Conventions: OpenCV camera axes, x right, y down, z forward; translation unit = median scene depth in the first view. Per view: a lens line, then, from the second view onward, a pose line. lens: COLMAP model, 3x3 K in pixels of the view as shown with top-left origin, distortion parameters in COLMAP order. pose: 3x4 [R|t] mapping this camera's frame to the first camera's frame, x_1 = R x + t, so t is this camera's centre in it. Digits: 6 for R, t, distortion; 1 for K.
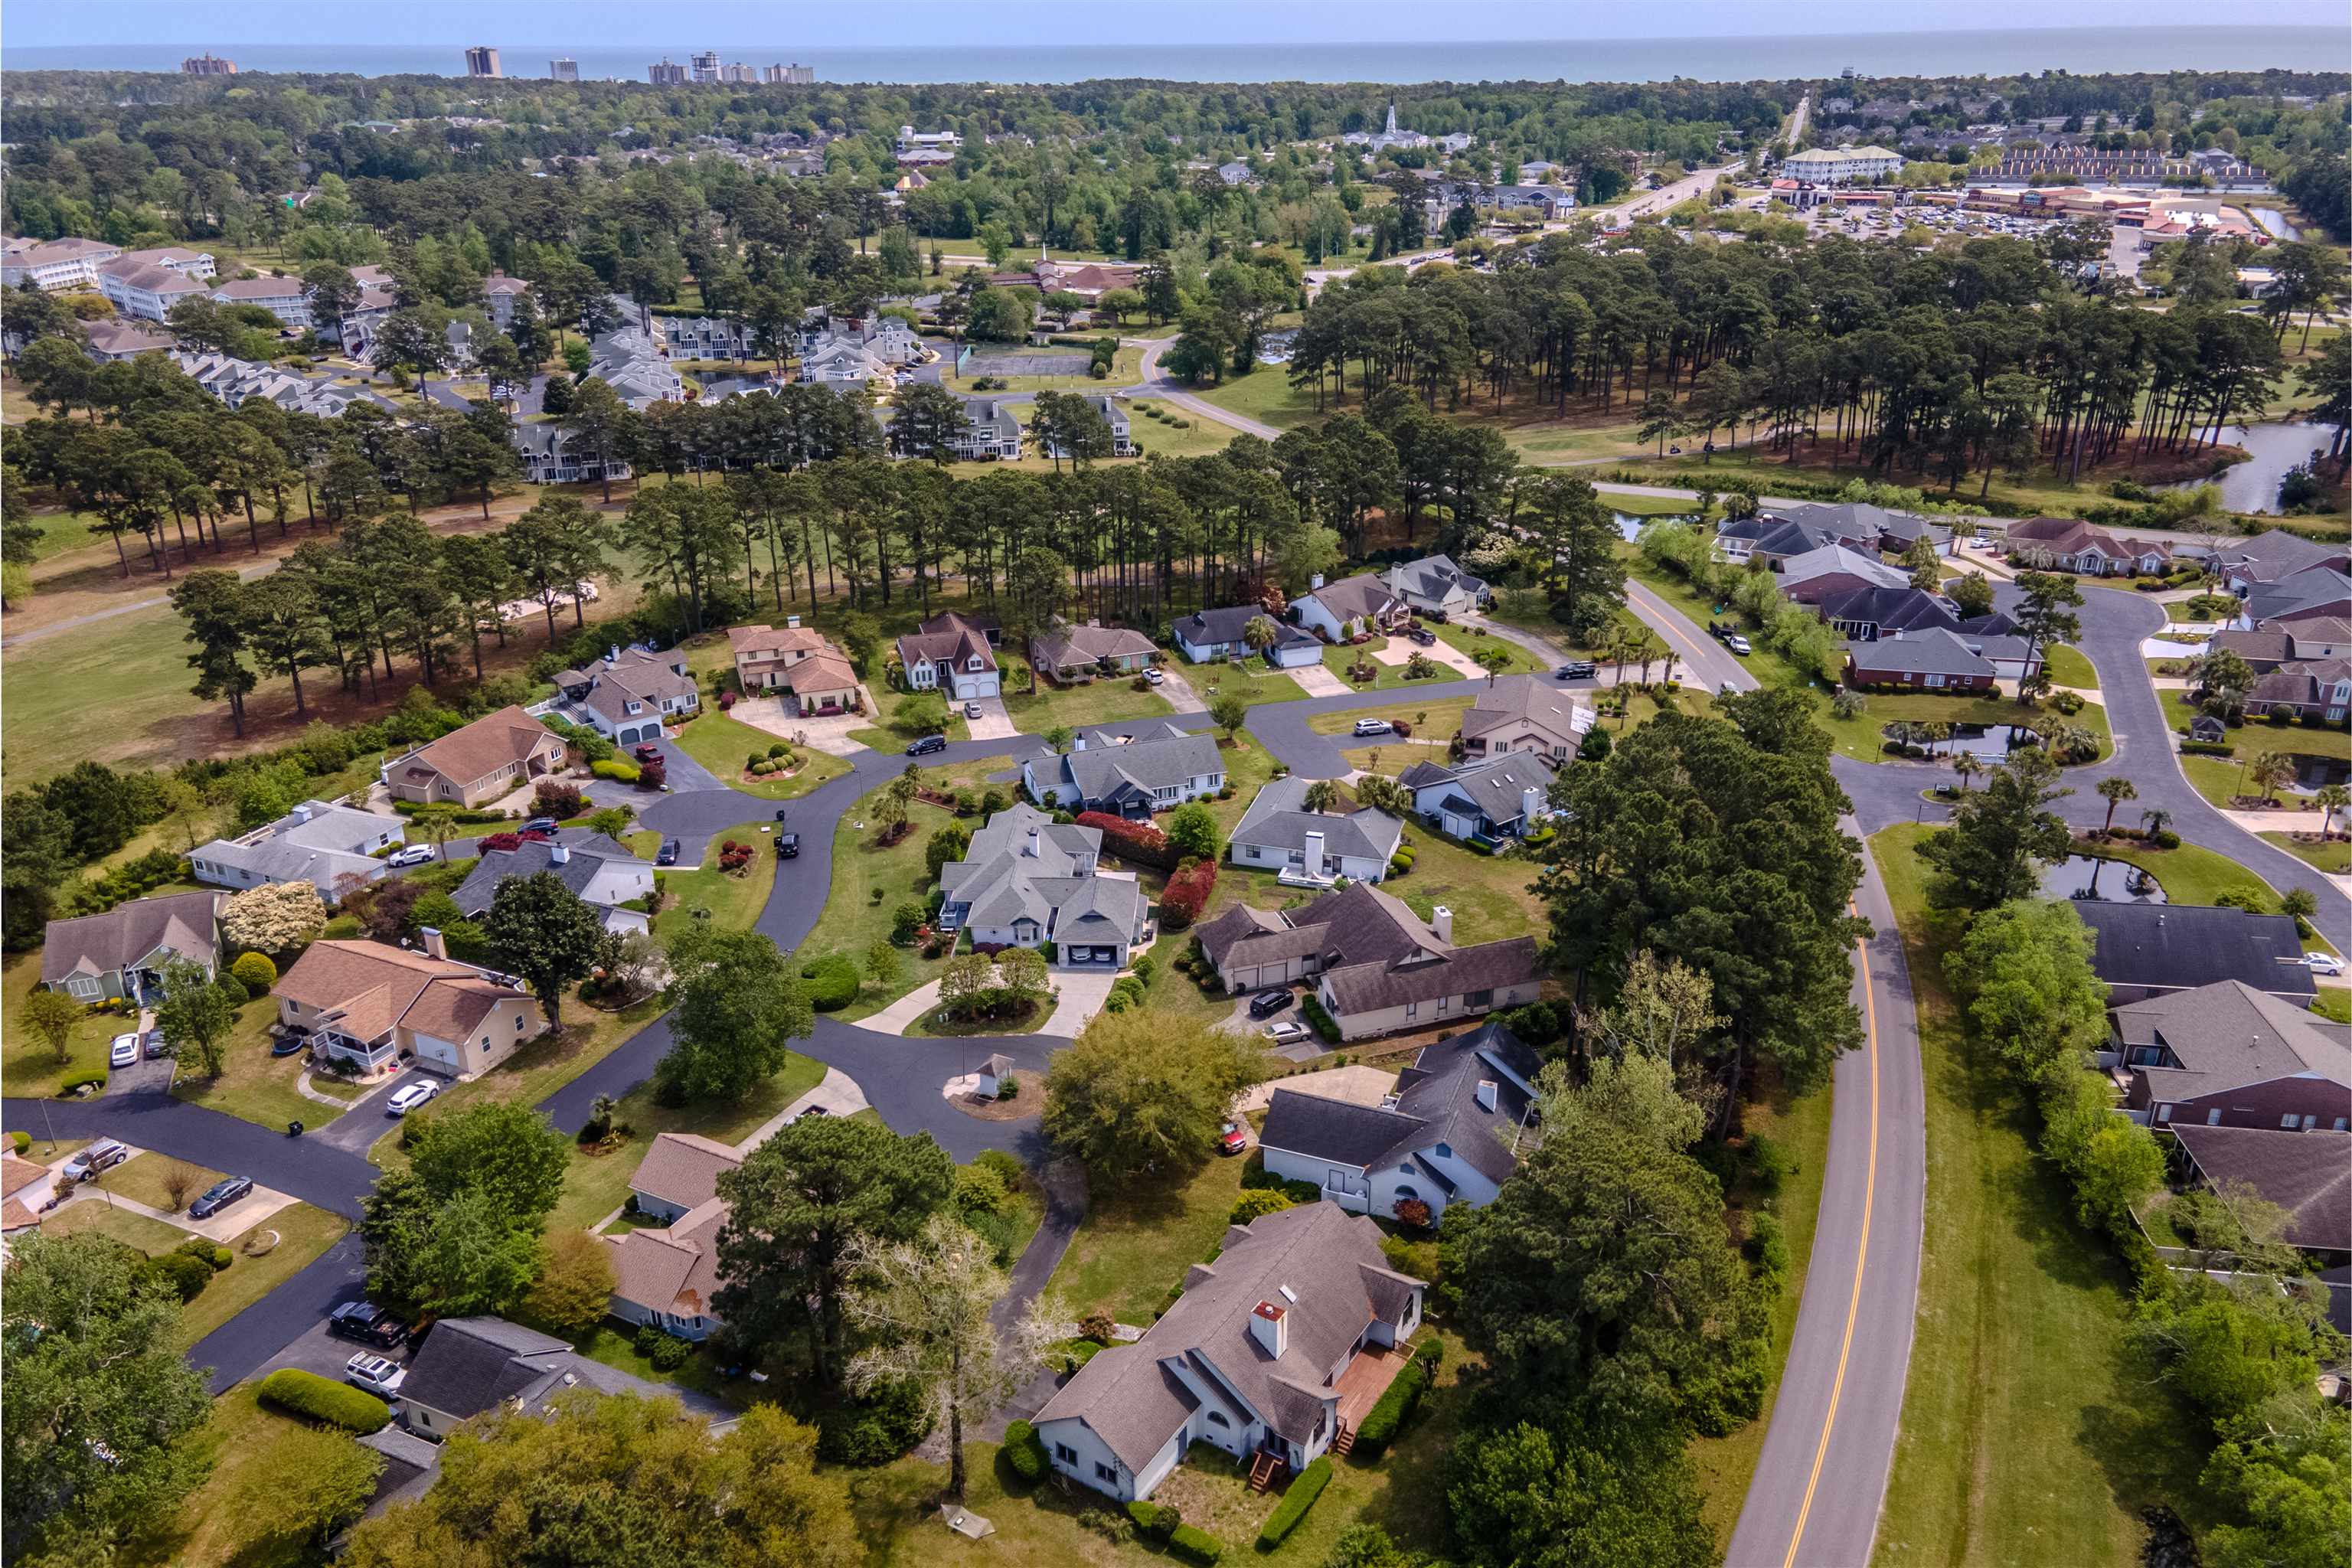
lens RADIAL K [[1682.4, 0, 1180.0], [0, 1682.4, 779.0], [0, 0, 1]] dist [0.024297, 0.009896]
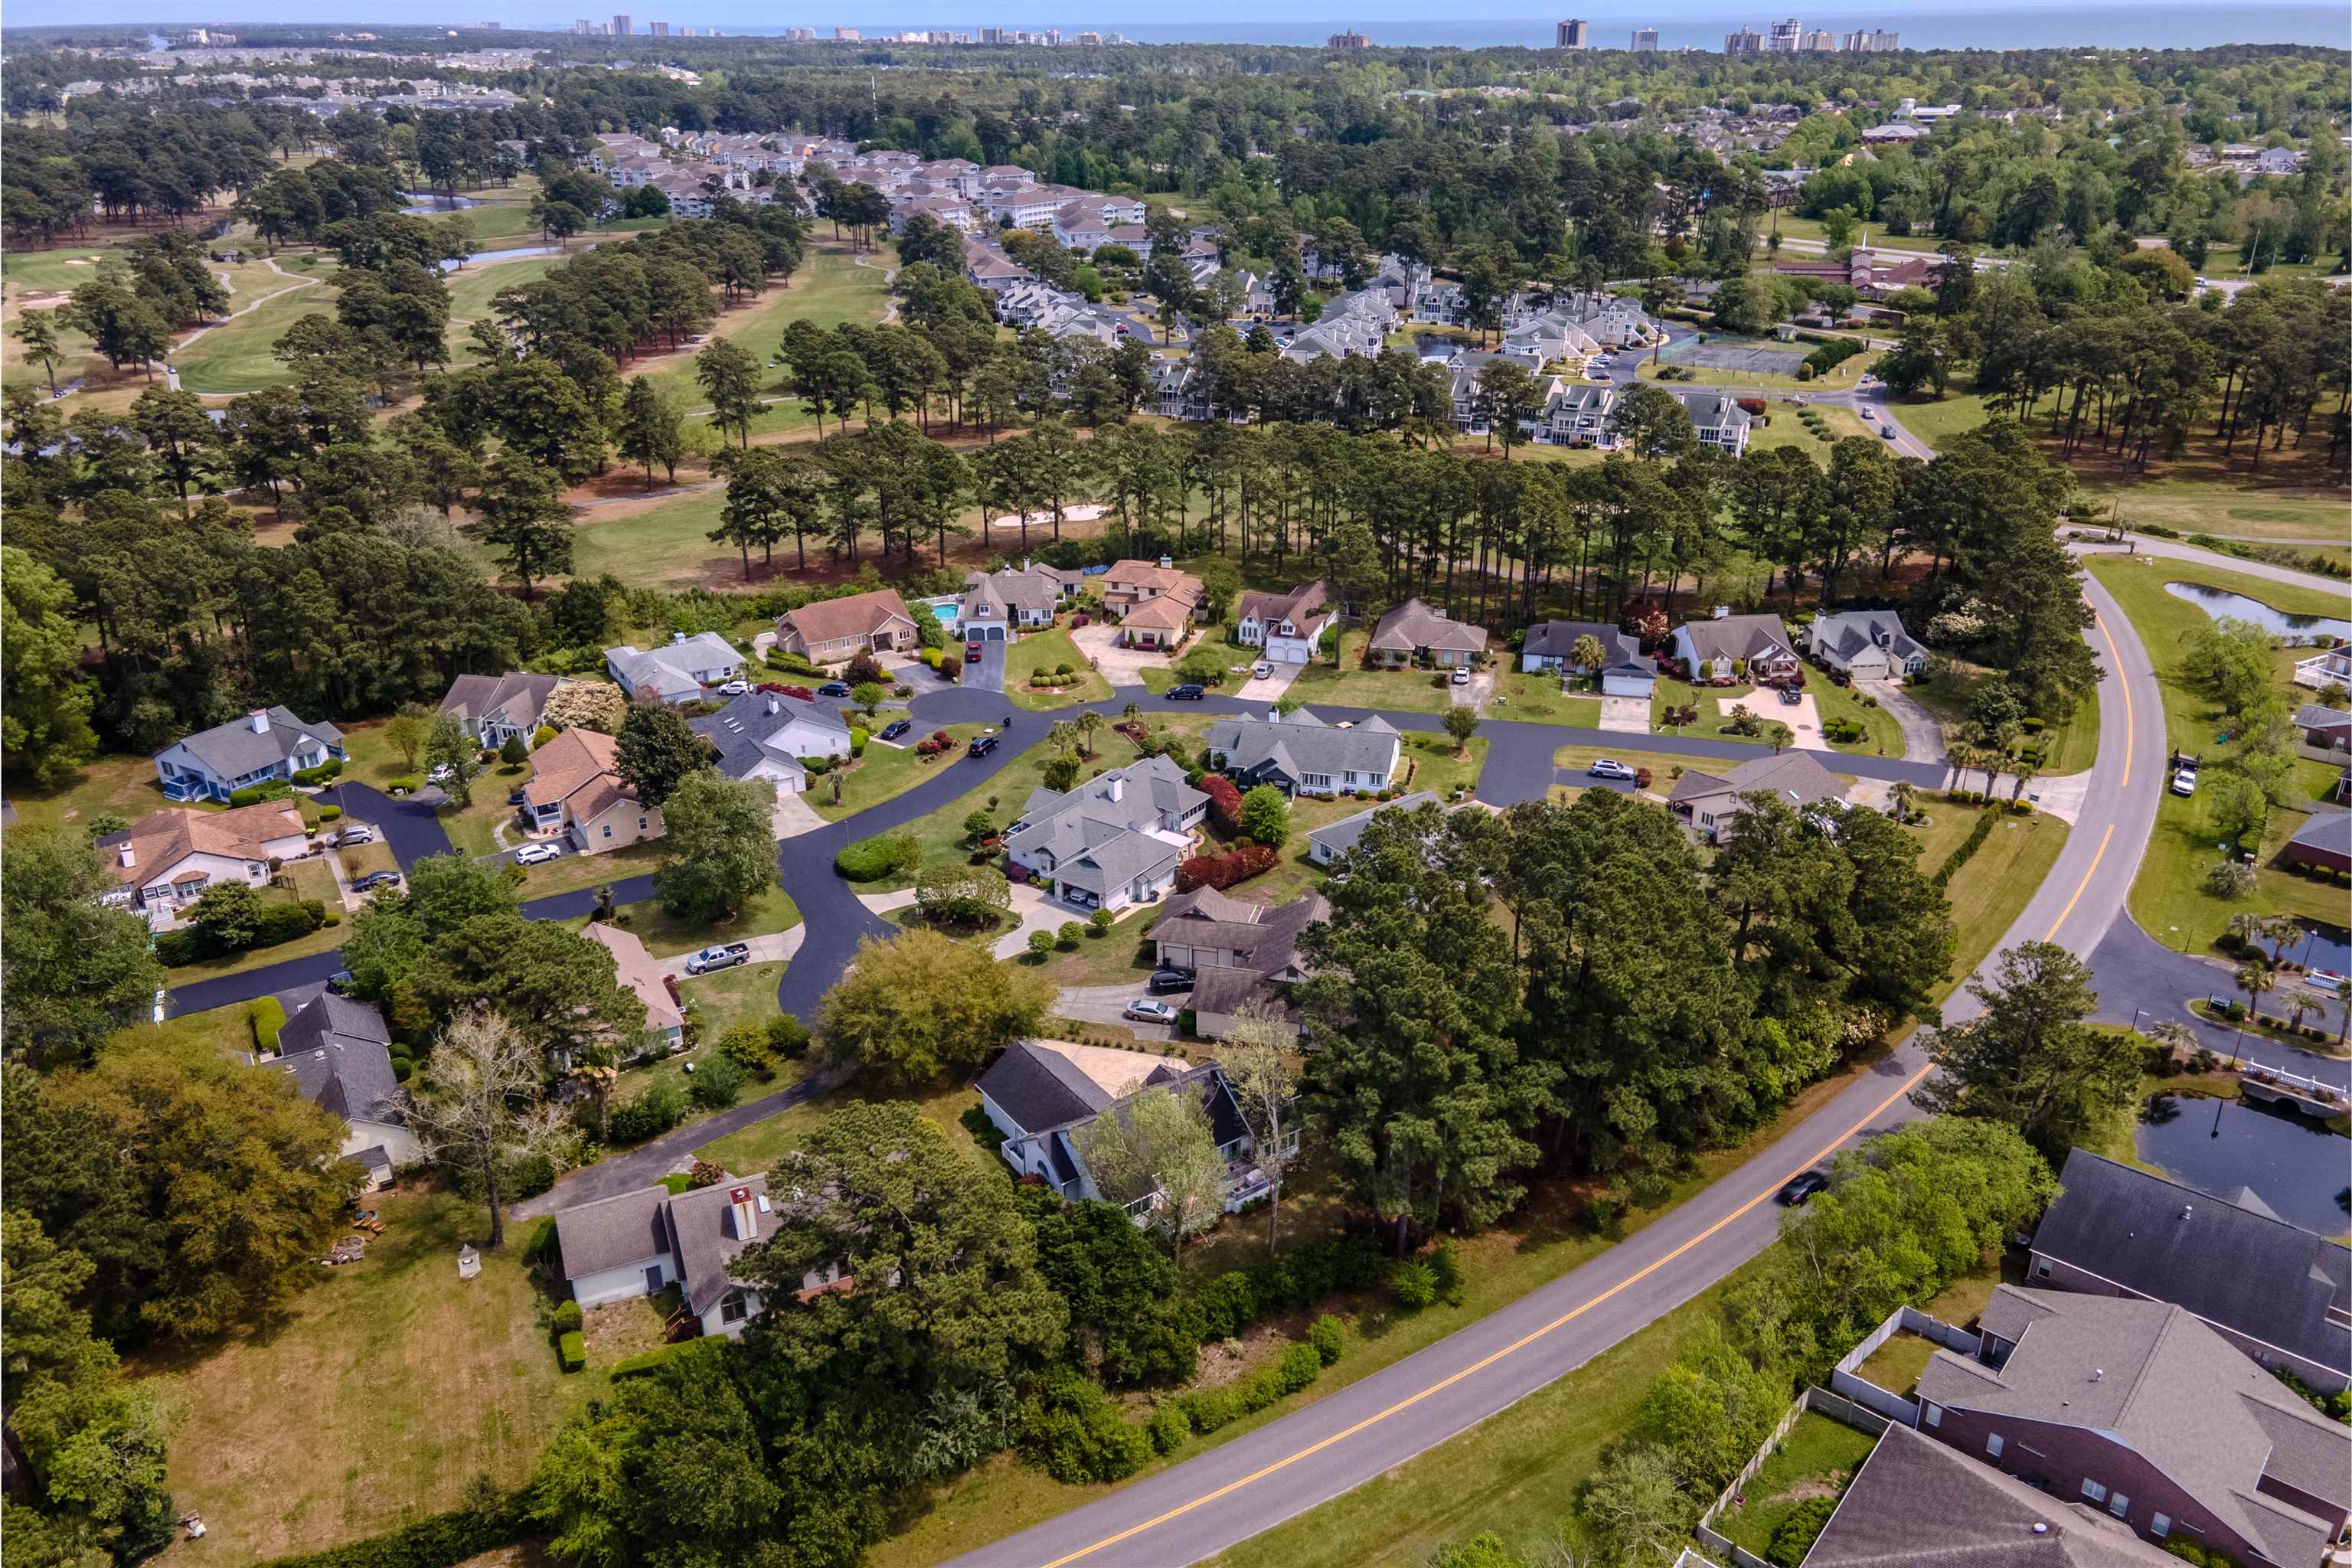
lens RADIAL K [[1682.4, 0, 1181.7], [0, 1682.4, 791.1], [0, 0, 1]] dist [0.024297, 0.009896]
pose [[0.836488, 0.225826, -0.499289, 0.345325], [-0.215356, 0.973301, 0.079420, -0.038303], [0.503893, 0.041091, 0.862788, 0.086465]]
